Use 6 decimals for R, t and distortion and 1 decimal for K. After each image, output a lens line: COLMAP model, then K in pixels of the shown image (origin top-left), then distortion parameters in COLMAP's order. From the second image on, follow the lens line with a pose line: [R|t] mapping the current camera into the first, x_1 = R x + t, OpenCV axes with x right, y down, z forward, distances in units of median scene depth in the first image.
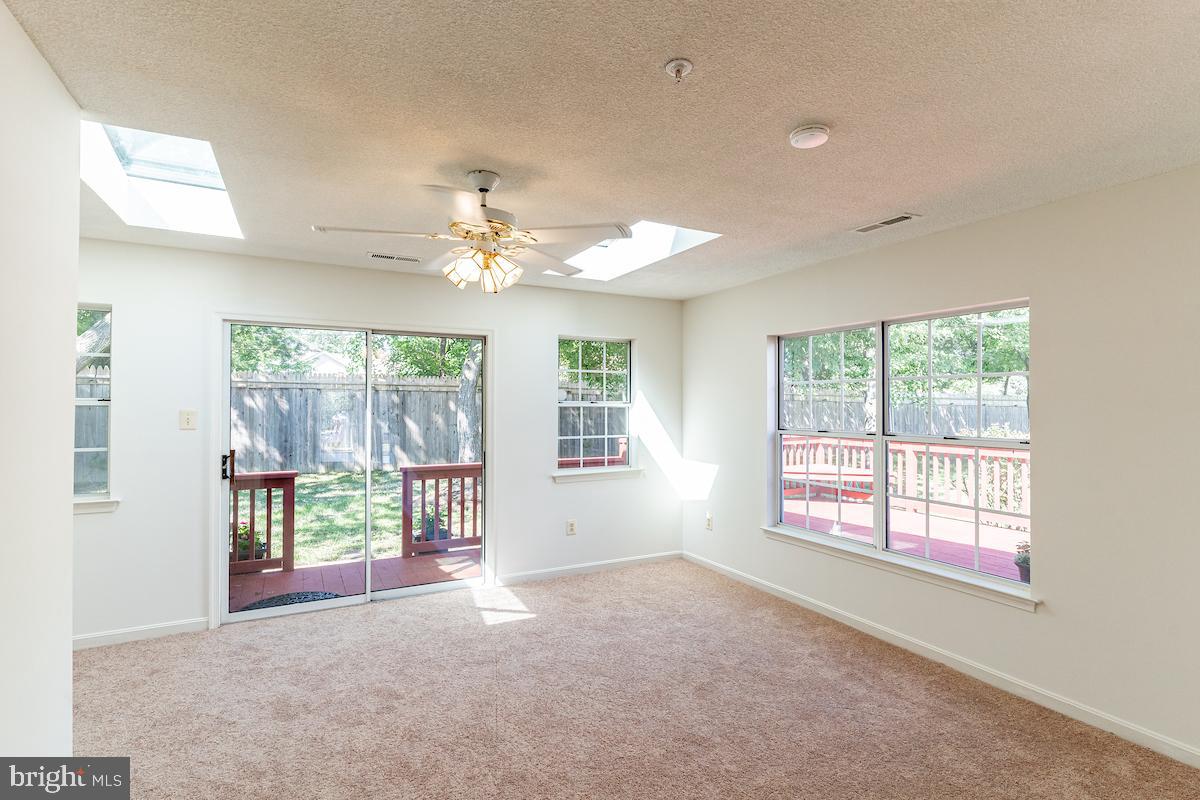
lens RADIAL K [[577.7, 0, 605.6], [0, 577.7, 403.9], [0, 0, 1]] dist [0.002971, -0.001242]
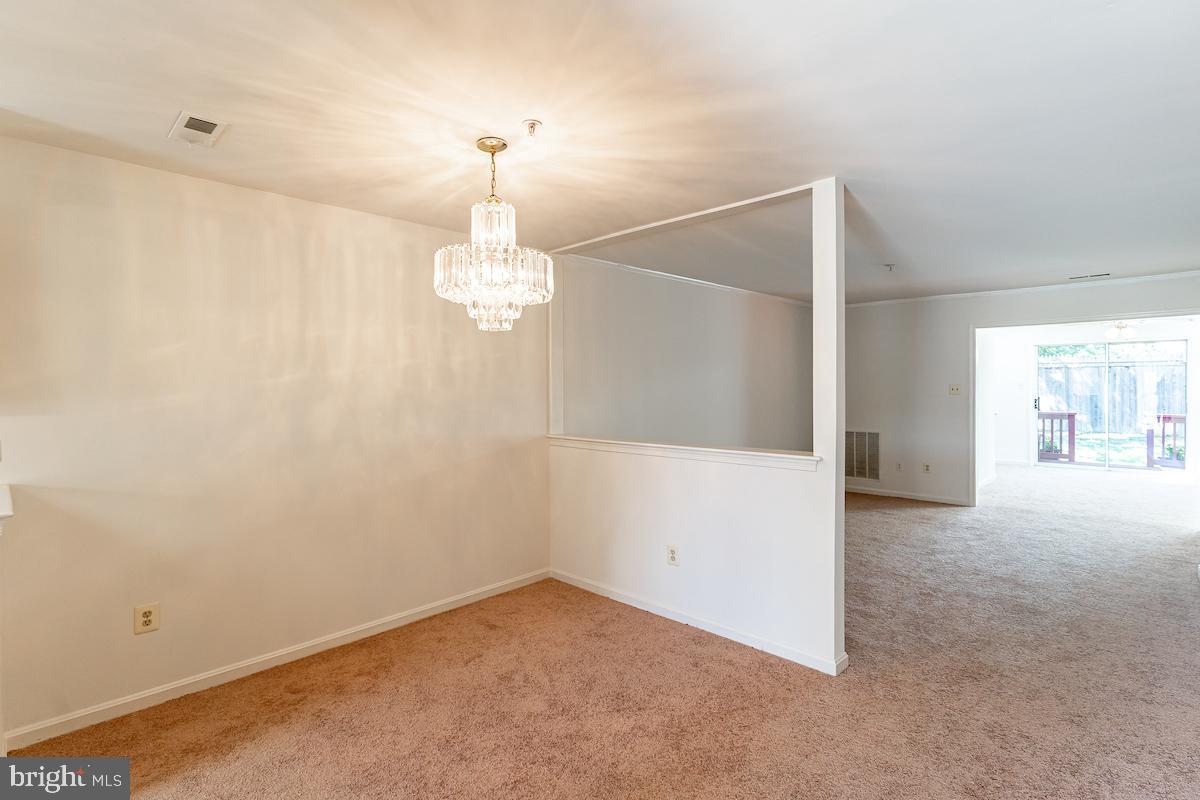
lens RADIAL K [[577.7, 0, 600.3], [0, 577.7, 395.3], [0, 0, 1]] dist [0.002971, -0.001242]
pose [[0.312261, 0.012473, -0.949915, 1.013814], [0.012360, 0.999776, 0.017191, 0.003163], [0.949916, -0.017109, 0.312037, -1.411033]]
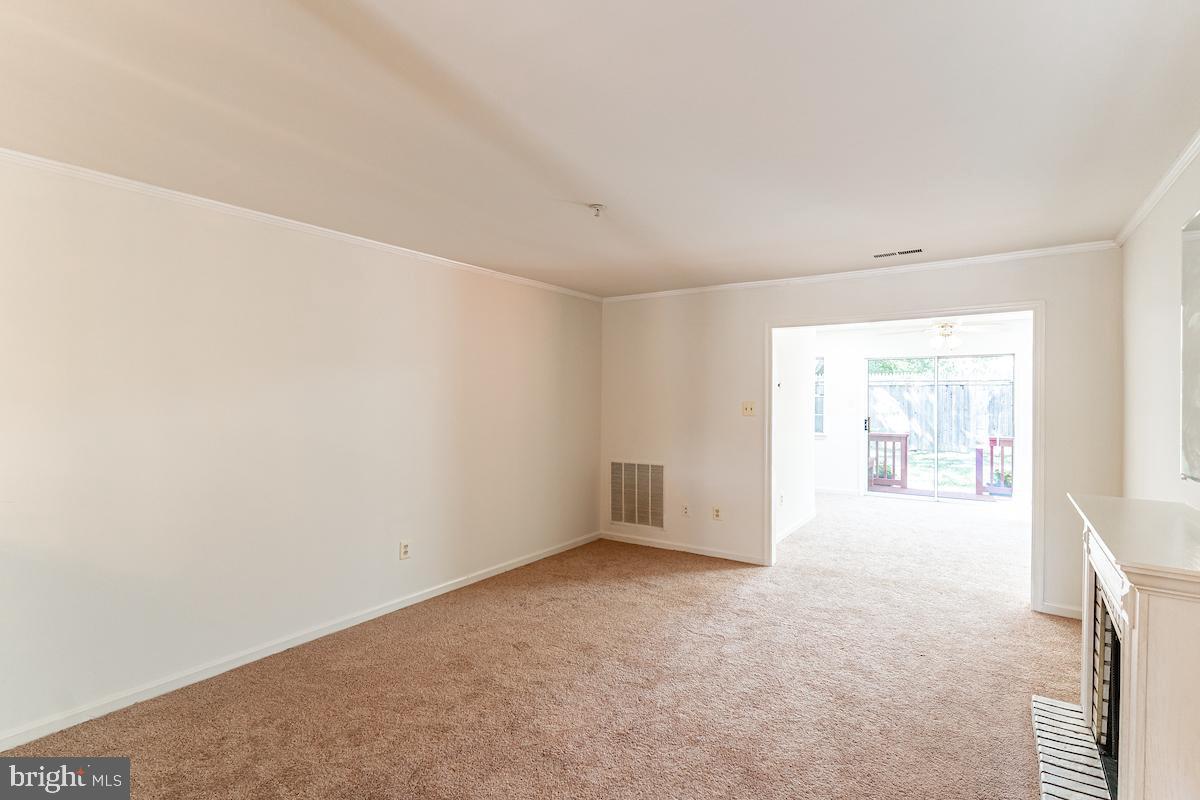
lens RADIAL K [[577.7, 0, 598.1], [0, 577.7, 405.8], [0, 0, 1]] dist [0.002971, -0.001242]
pose [[0.468690, 0.009016, -0.883317, 0.729337], [0.003361, 0.999922, 0.011989, 0.003853], [0.883356, -0.008588, 0.468624, -0.846948]]
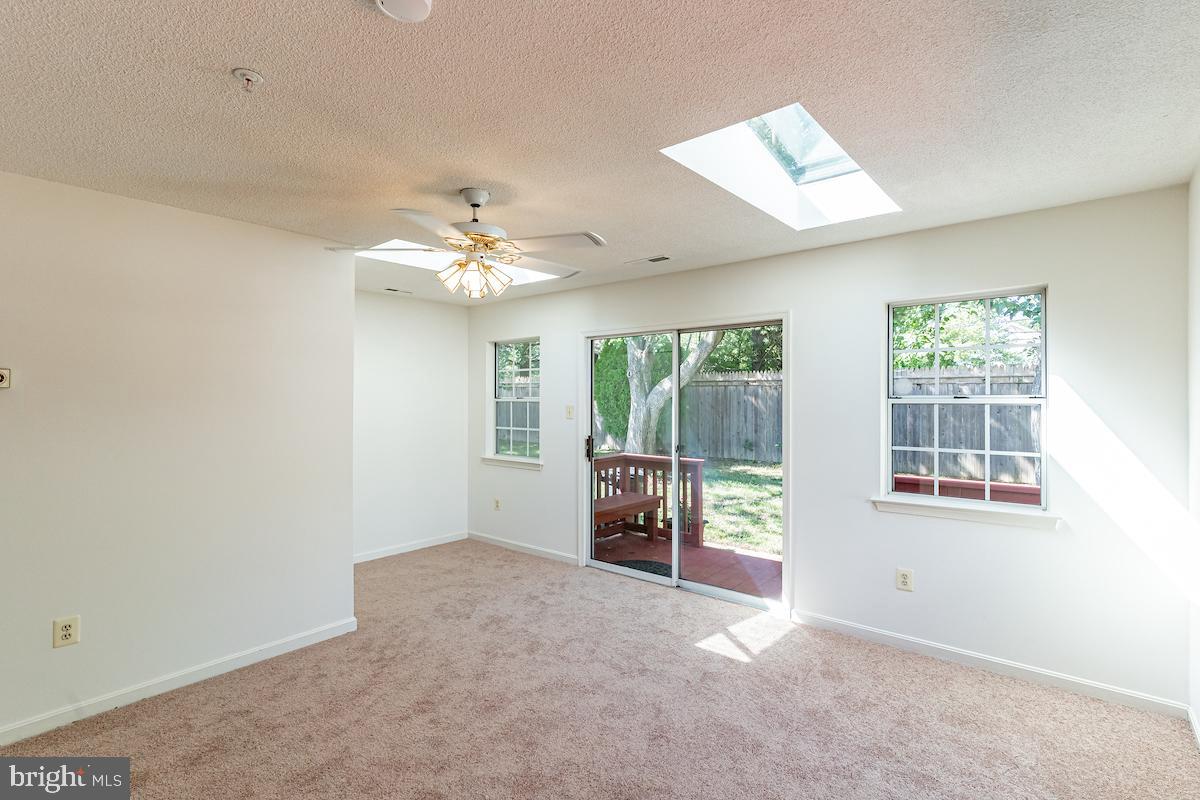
lens RADIAL K [[577.7, 0, 590.0], [0, 577.7, 399.8], [0, 0, 1]] dist [0.002971, -0.001242]
pose [[0.357501, -0.002951, -0.933908, 0.519224], [0.001839, 0.999995, -0.002455, 0.001783], [0.933911, -0.000840, 0.357504, 0.471110]]
